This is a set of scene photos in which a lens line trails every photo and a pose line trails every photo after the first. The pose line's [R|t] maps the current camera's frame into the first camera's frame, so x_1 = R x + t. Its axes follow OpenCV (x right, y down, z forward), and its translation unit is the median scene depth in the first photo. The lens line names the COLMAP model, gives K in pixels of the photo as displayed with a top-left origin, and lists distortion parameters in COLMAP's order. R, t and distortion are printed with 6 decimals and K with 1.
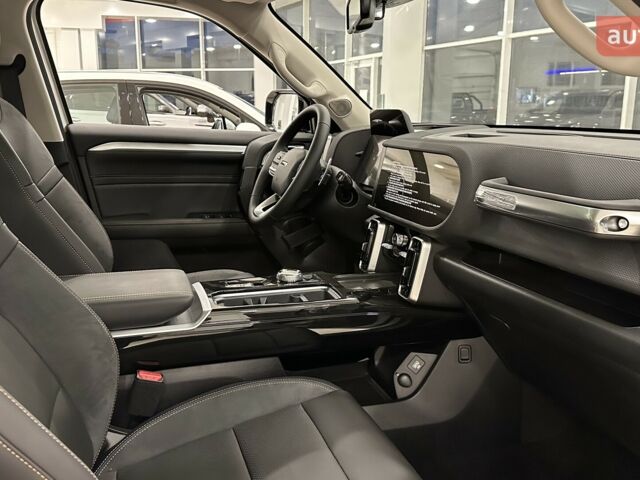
lens RADIAL K [[584.2, 0, 317.4], [0, 584.2, 234.1], [0, 0, 1]] dist [0.164502, -0.360873]
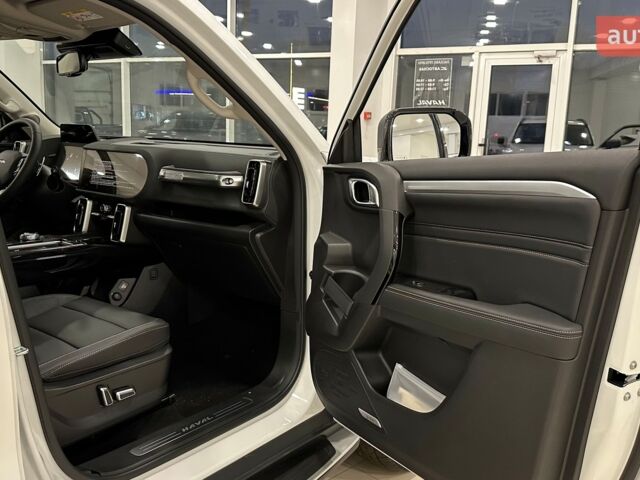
lens RADIAL K [[584.2, 0, 317.4], [0, 584.2, 234.1], [0, 0, 1]] dist [0.164502, -0.360873]
pose [[0.814787, -0.068560, 0.575692, -0.267631], [0.083013, 0.996548, 0.001191, 0.104165], [-0.573786, 0.046820, 0.817666, -0.519527]]
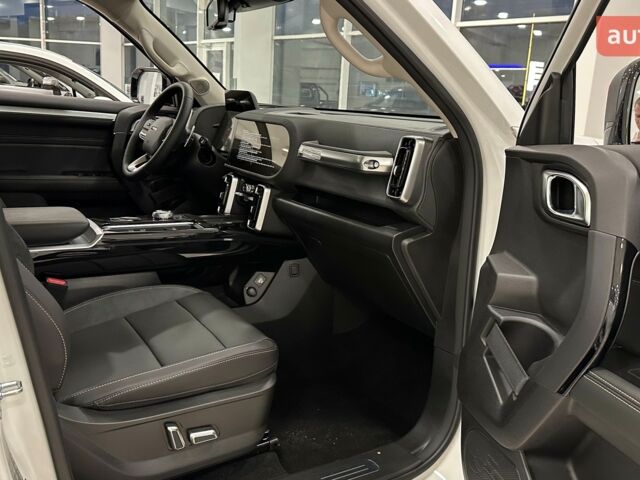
lens RADIAL K [[584.2, 0, 317.4], [0, 584.2, 234.1], [0, 0, 1]] dist [0.164502, -0.360873]
pose [[0.968950, -0.000711, 0.247254, -0.032803], [-0.005096, 0.999726, 0.022845, 0.069843], [-0.247202, -0.023396, 0.968681, -0.287783]]
